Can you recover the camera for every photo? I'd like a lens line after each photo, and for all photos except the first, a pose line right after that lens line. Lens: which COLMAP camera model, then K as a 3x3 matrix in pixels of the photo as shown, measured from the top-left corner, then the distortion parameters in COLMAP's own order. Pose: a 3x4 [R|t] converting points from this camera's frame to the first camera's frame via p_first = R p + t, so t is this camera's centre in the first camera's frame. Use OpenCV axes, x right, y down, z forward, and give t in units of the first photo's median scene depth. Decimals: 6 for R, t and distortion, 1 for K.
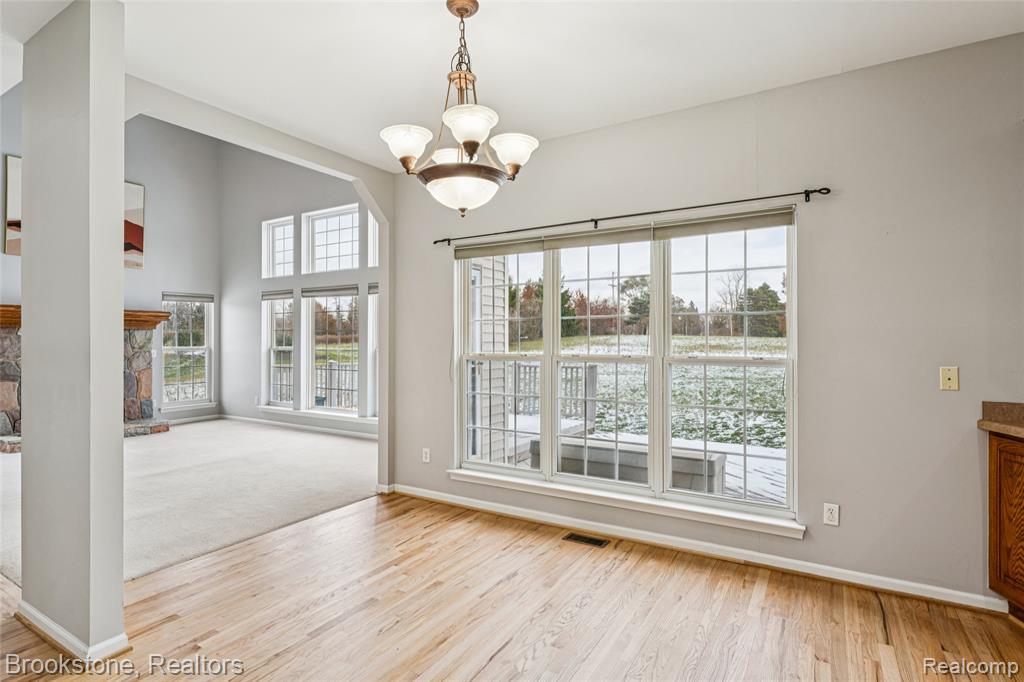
lens RADIAL K [[524.4, 0, 516.6], [0, 524.4, 339.7], [0, 0, 1]] dist [-0.006442, -0.002597]
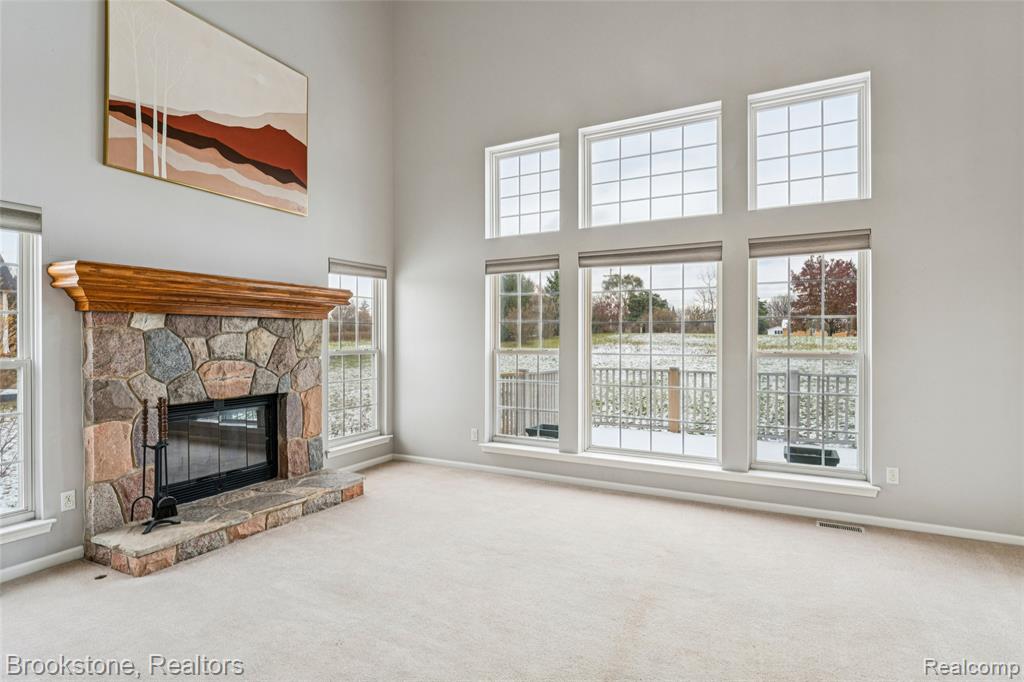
lens RADIAL K [[524.4, 0, 507.9], [0, 524.4, 339.5], [0, 0, 1]] dist [-0.006442, -0.002597]
pose [[0.997845, 0.001936, 0.065593, -0.525580], [-0.002225, 0.999988, 0.004333, -0.000138], [-0.065584, -0.004470, 0.997837, 0.394072]]
